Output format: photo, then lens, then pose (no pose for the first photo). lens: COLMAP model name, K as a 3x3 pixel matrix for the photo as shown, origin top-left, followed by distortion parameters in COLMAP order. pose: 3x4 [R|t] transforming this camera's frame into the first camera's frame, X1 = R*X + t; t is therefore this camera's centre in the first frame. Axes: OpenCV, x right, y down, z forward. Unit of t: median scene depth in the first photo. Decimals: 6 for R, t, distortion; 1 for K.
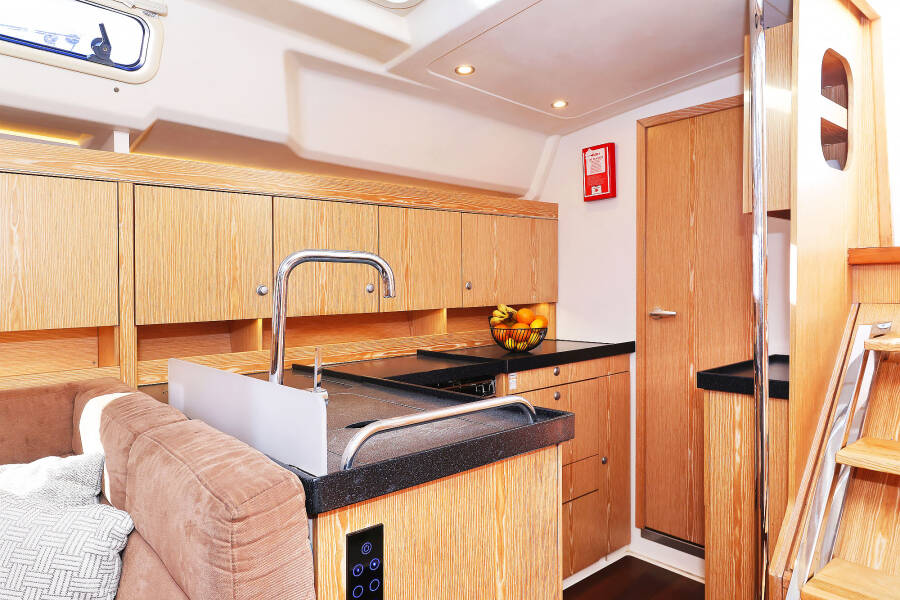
lens RADIAL K [[577.4, 0, 448.9], [0, 577.4, 290.2], [0, 0, 1]] dist [0.001129, -0.000265]
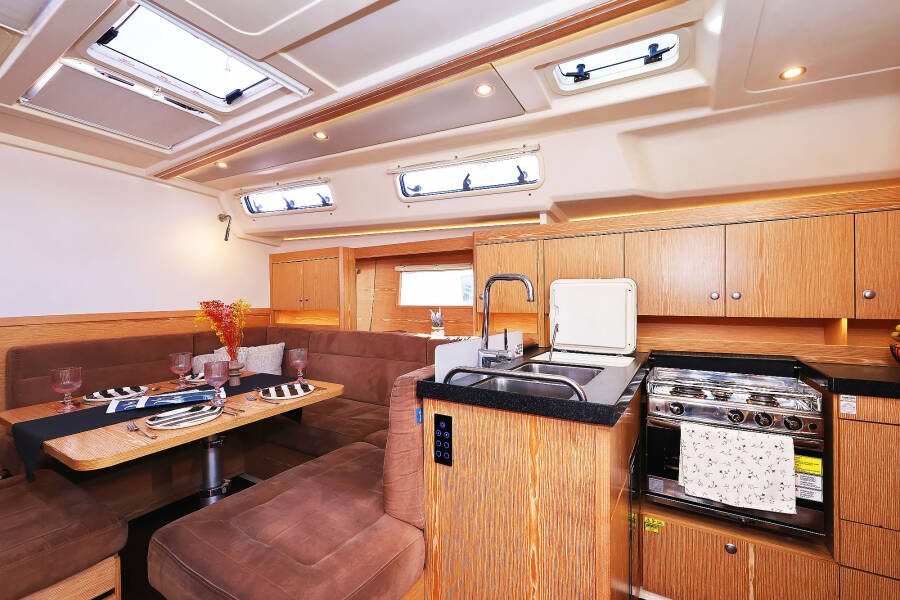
lens RADIAL K [[379.9, 0, 450.0], [0, 379.9, 300.0], [0, 0, 1]] dist [0.002727, -0.000073]
pose [[0.323054, 0.022971, -0.946102, 0.556604], [-0.008901, 0.999735, 0.021234, -0.008391], [0.946339, 0.001561, 0.323173, 0.297617]]
